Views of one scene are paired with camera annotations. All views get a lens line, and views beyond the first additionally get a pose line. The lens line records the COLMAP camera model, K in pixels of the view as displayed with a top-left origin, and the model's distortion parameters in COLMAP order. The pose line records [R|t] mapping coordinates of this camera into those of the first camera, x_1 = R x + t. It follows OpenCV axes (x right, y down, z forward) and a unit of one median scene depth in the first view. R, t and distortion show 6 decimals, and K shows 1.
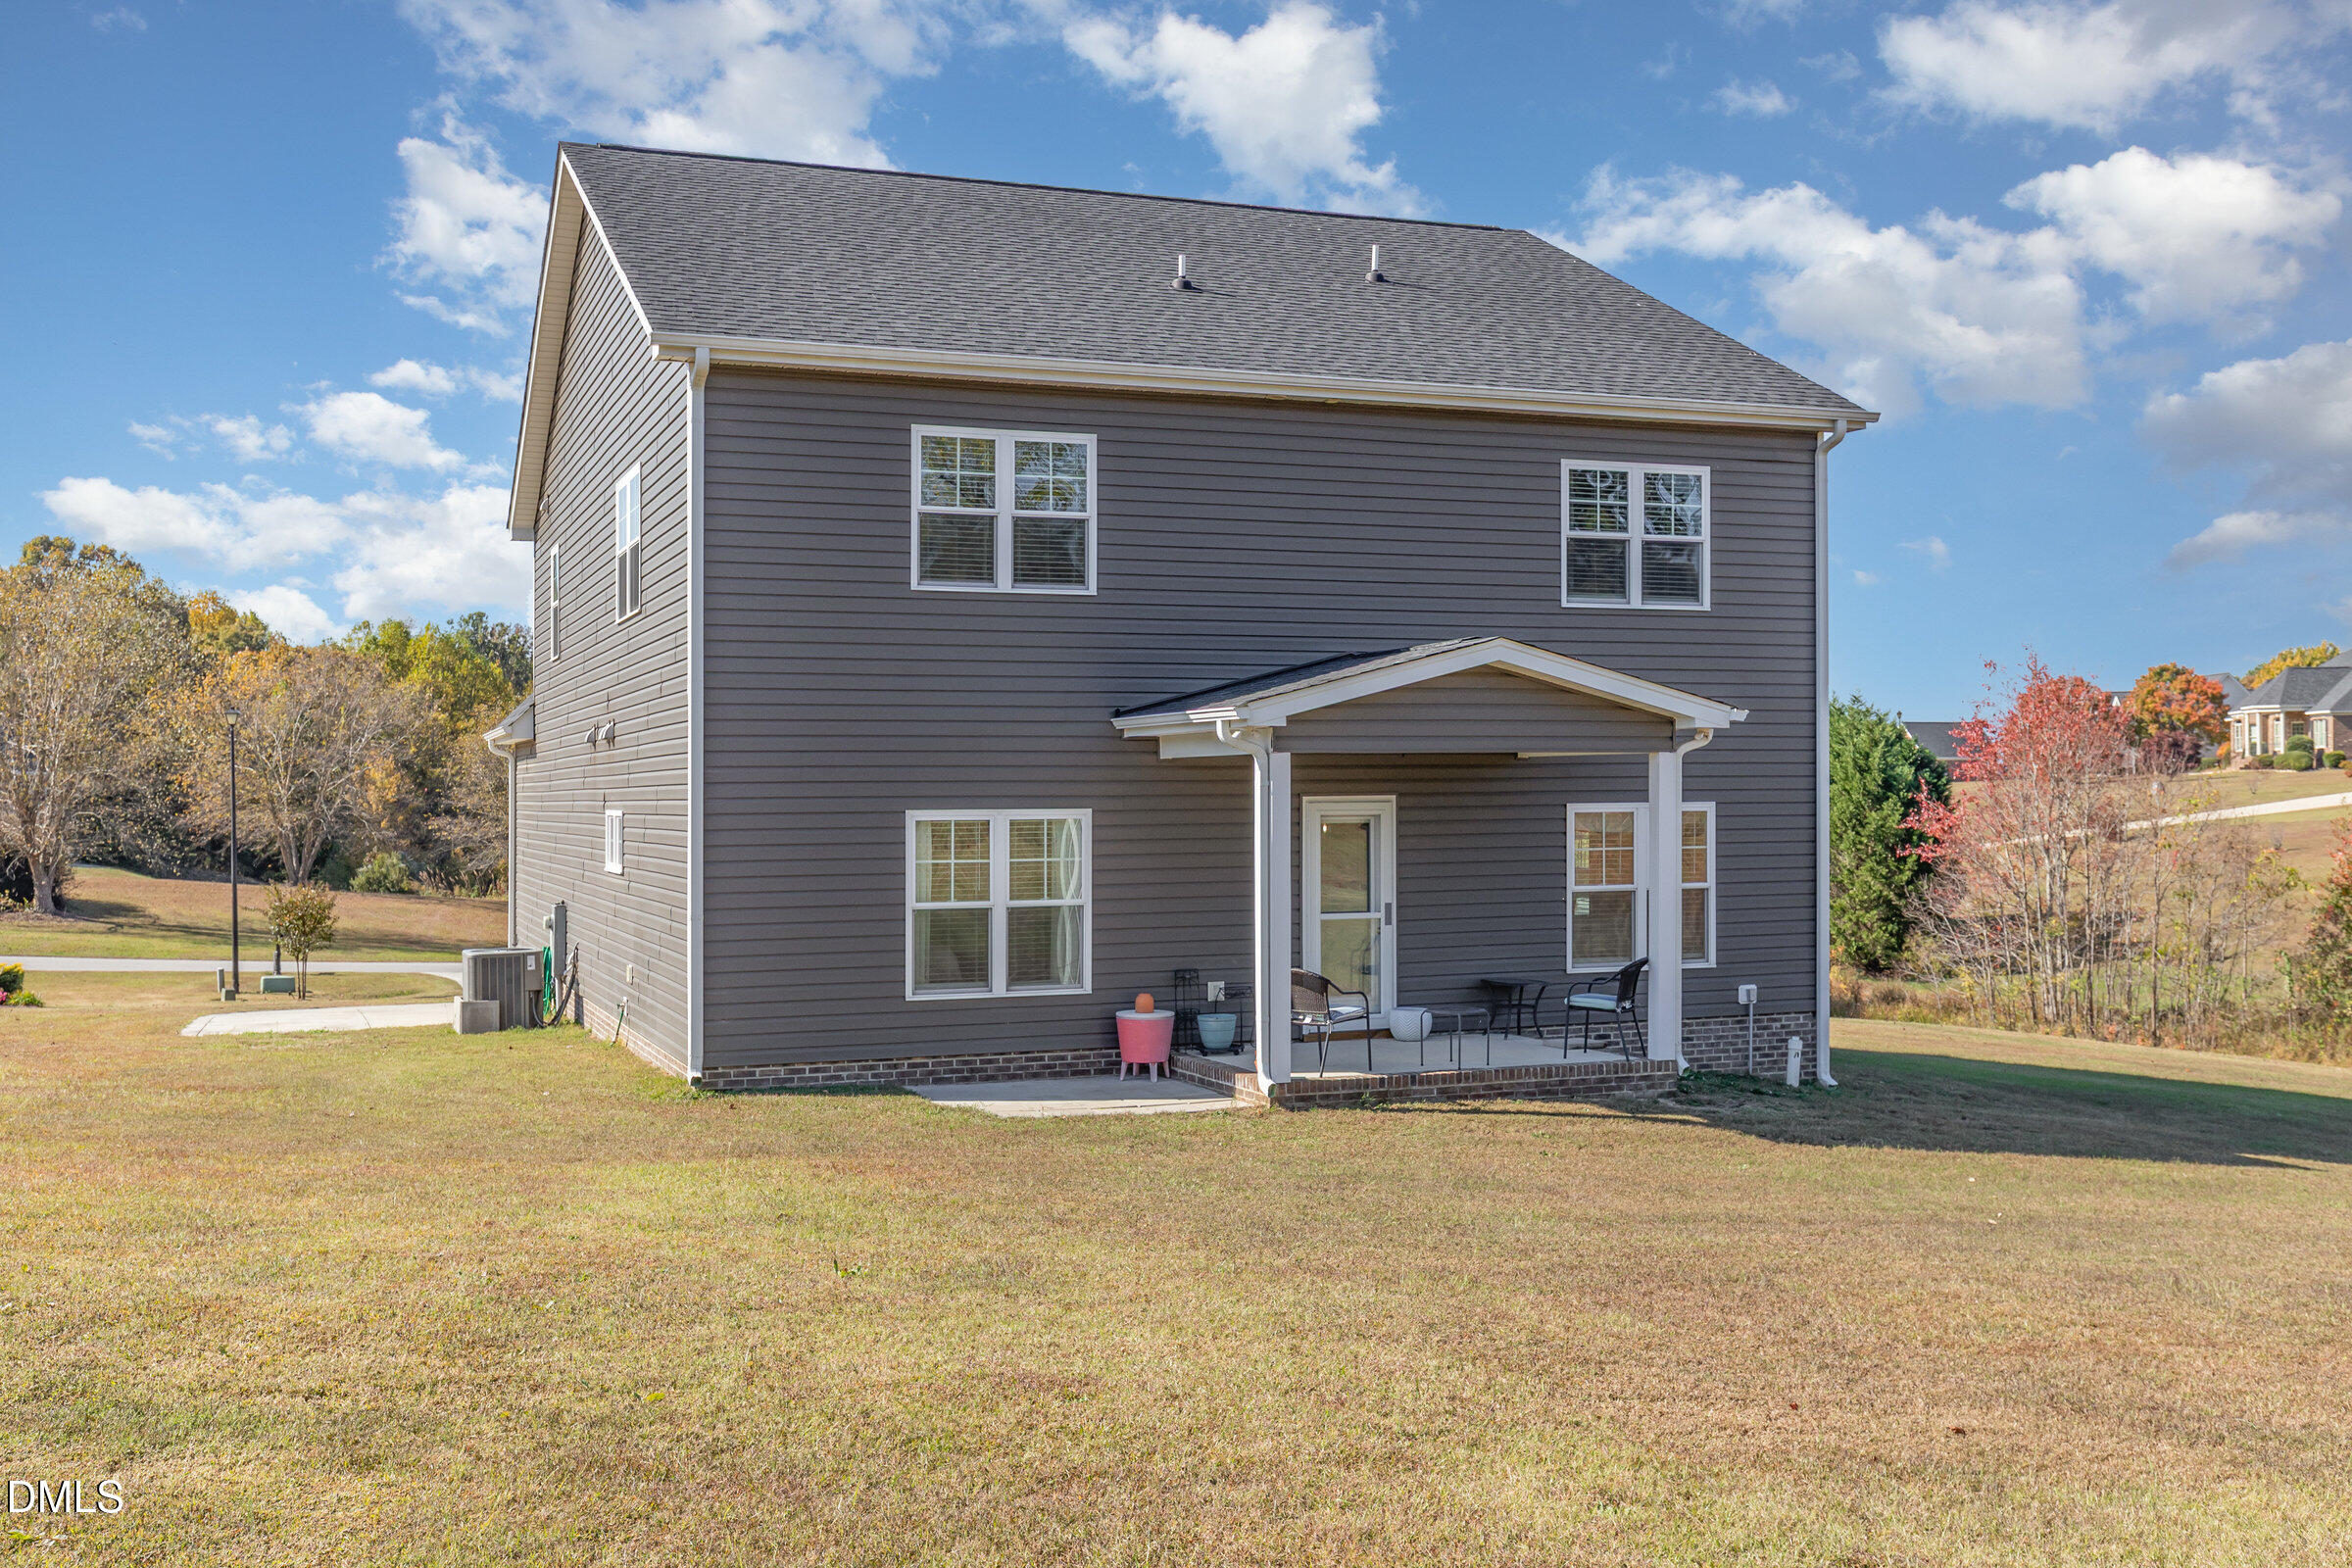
lens RADIAL K [[2123.6, 0, 1170.5], [0, 2123.6, 805.6], [0, 0, 1]] dist [0.077448, -0.006542]
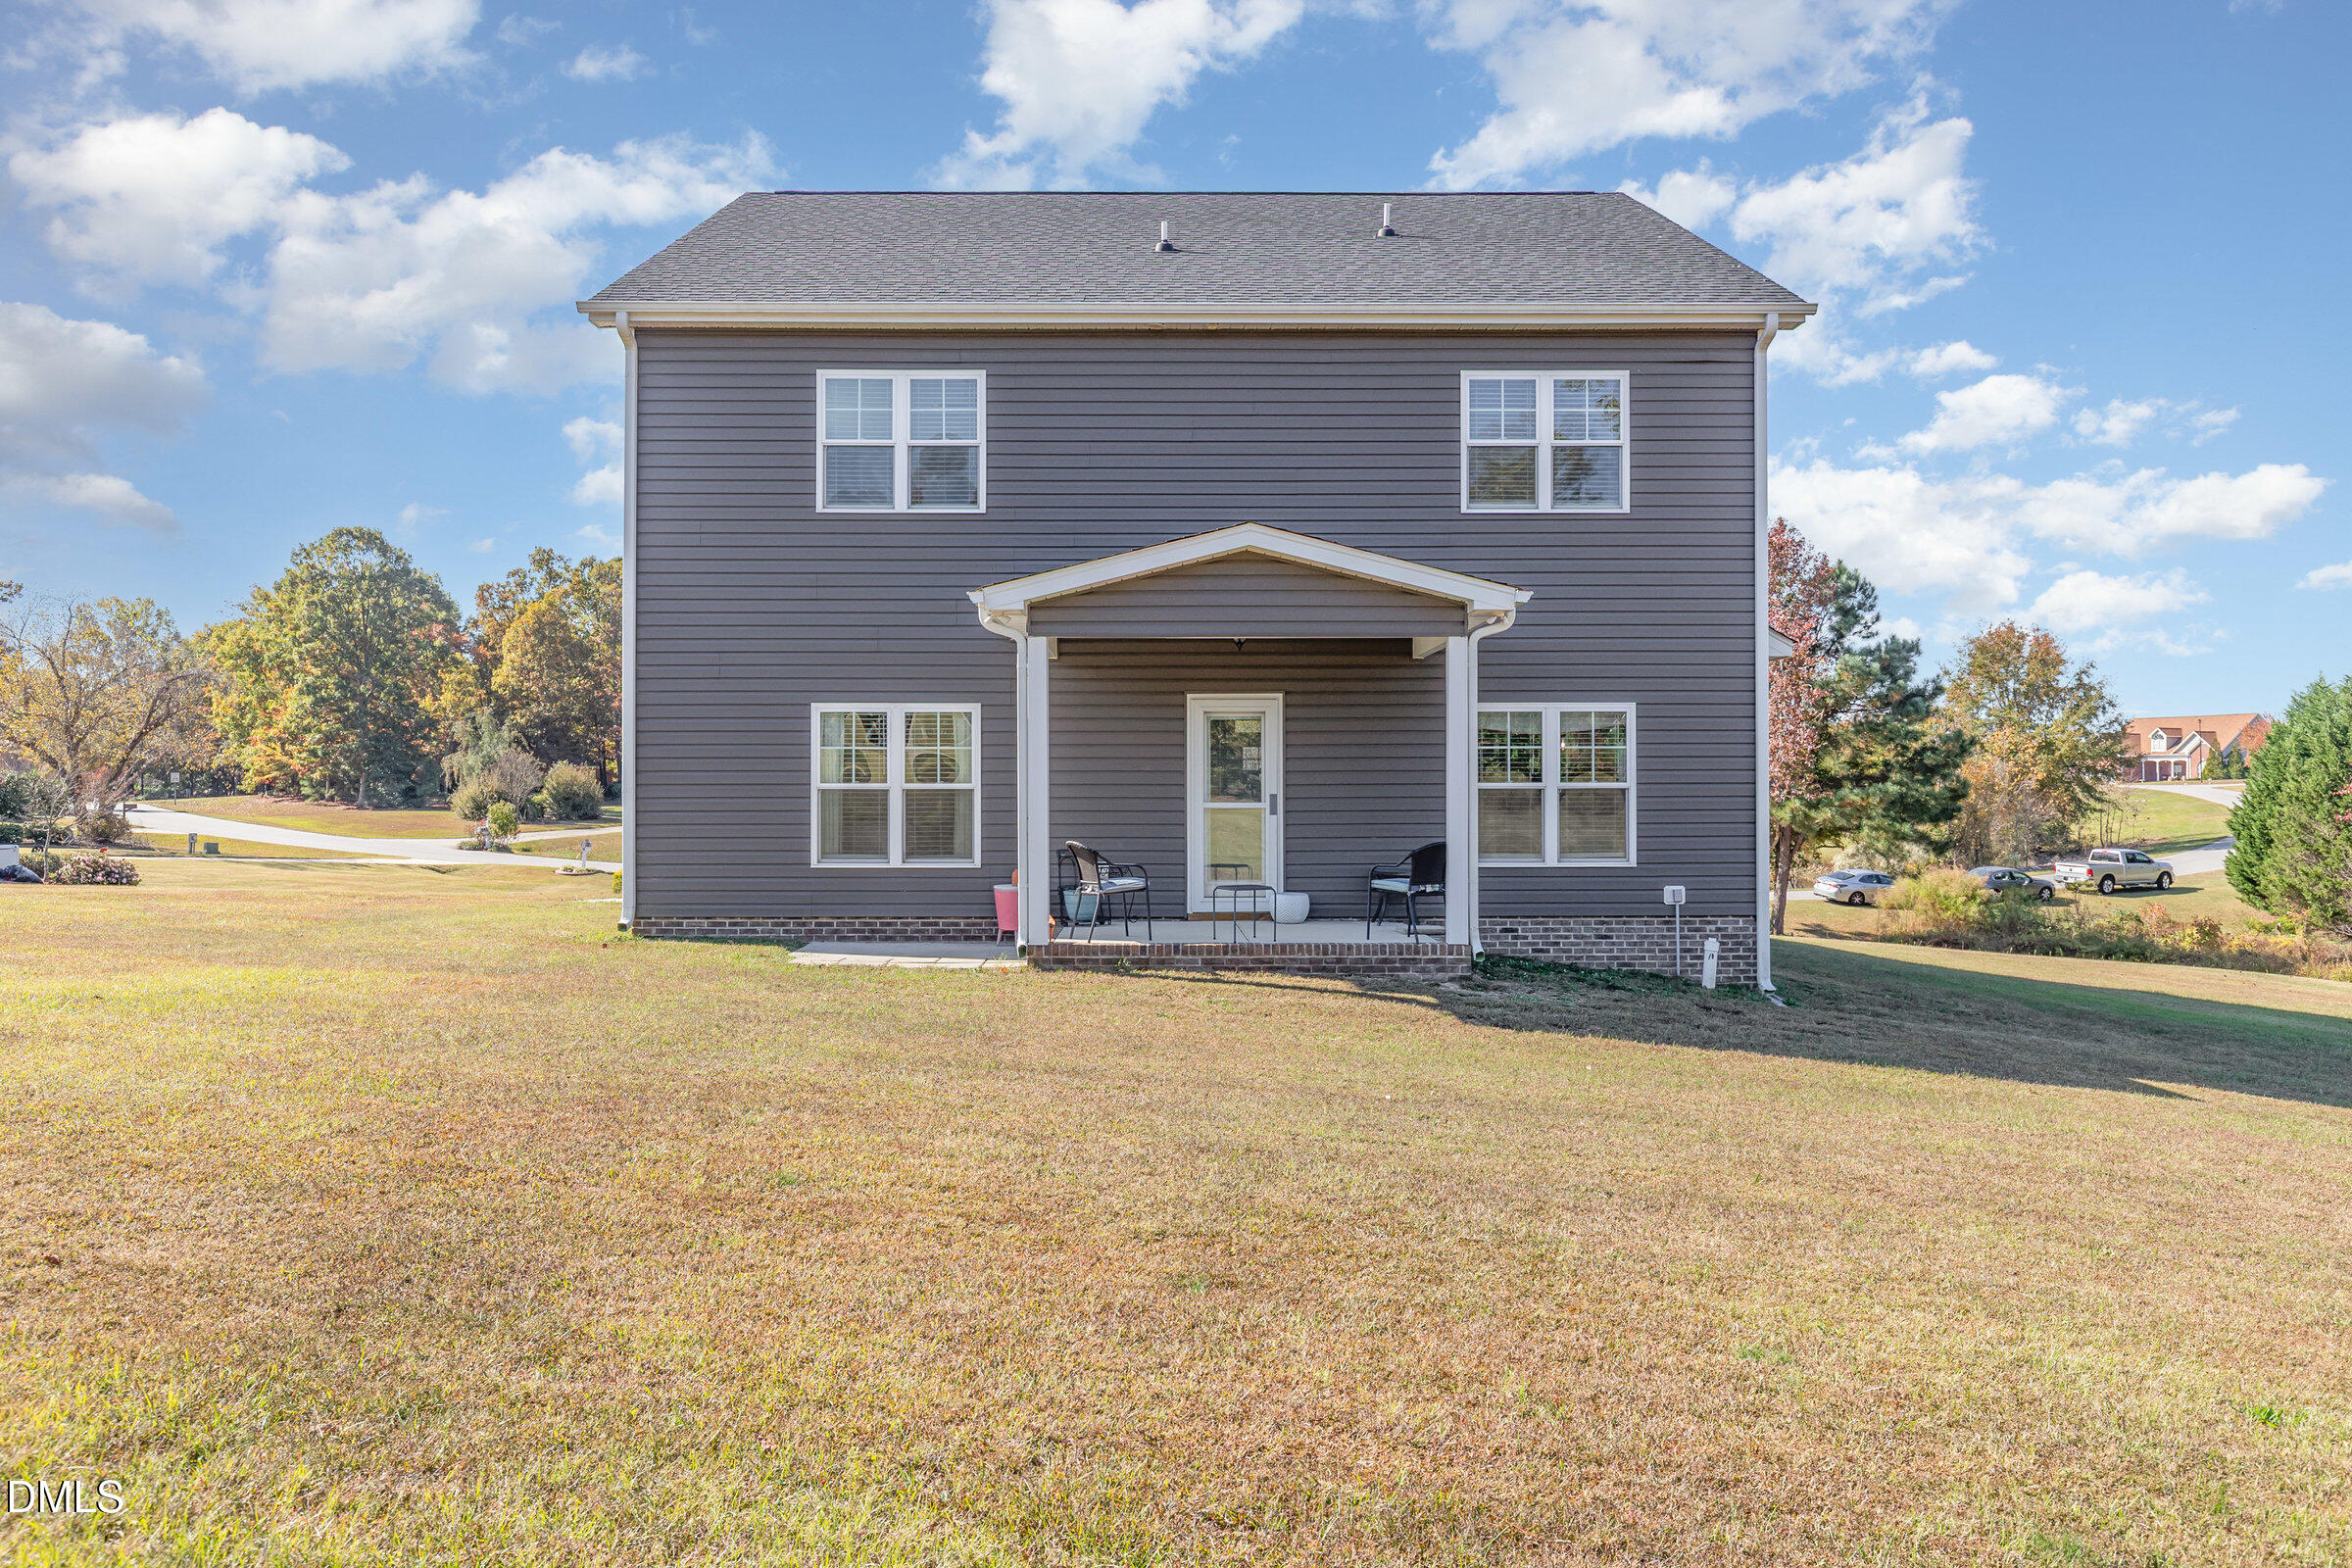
lens RADIAL K [[1637.1, 0, 1181.0], [0, 1637.1, 787.4], [0, 0, 1]] dist [0.042642, -0.003398]
pose [[0.939778, 0.007977, -0.341691, 0.362545], [-0.008174, 0.999966, 0.000864, 0.044541], [0.341687, 0.001980, 0.939812, 0.223554]]
